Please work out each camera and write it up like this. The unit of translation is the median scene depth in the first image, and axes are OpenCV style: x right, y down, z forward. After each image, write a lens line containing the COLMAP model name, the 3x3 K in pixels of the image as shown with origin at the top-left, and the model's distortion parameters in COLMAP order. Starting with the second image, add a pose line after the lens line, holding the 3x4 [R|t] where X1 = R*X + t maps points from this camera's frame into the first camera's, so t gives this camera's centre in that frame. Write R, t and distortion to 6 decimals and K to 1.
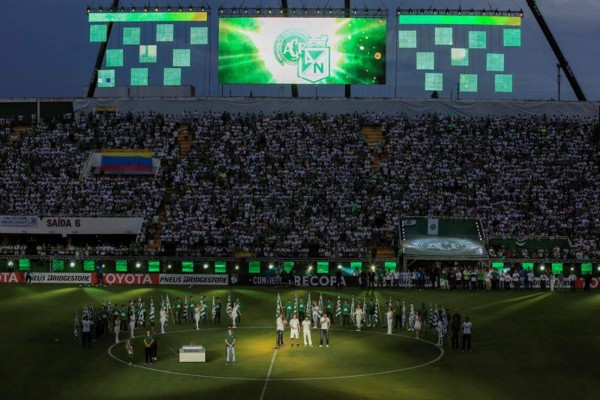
lens RADIAL K [[4484.4, 0, 300.1], [0, 4484.4, 199.6], [0, 0, 1]] dist [-0.711575, 0.000000]
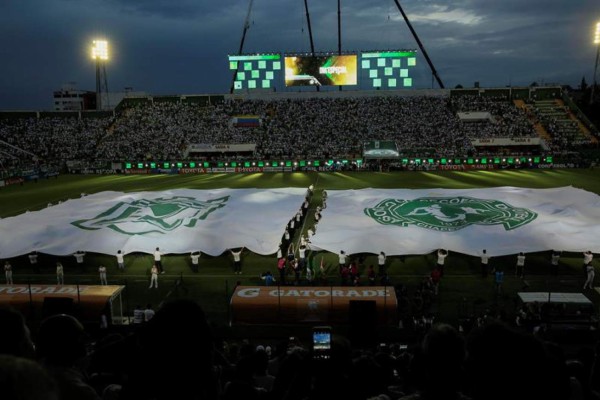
lens RADIAL K [[4484.4, 0, 299.9], [0, 4484.4, 200.2], [0, 0, 1]] dist [-0.711575, 0.000000]
pose [[0.999682, -0.023470, -0.009222, 0.009764], [0.023677, 0.999455, 0.023007, -0.020093], [0.008677, -0.023218, 0.999693, -1.368004]]
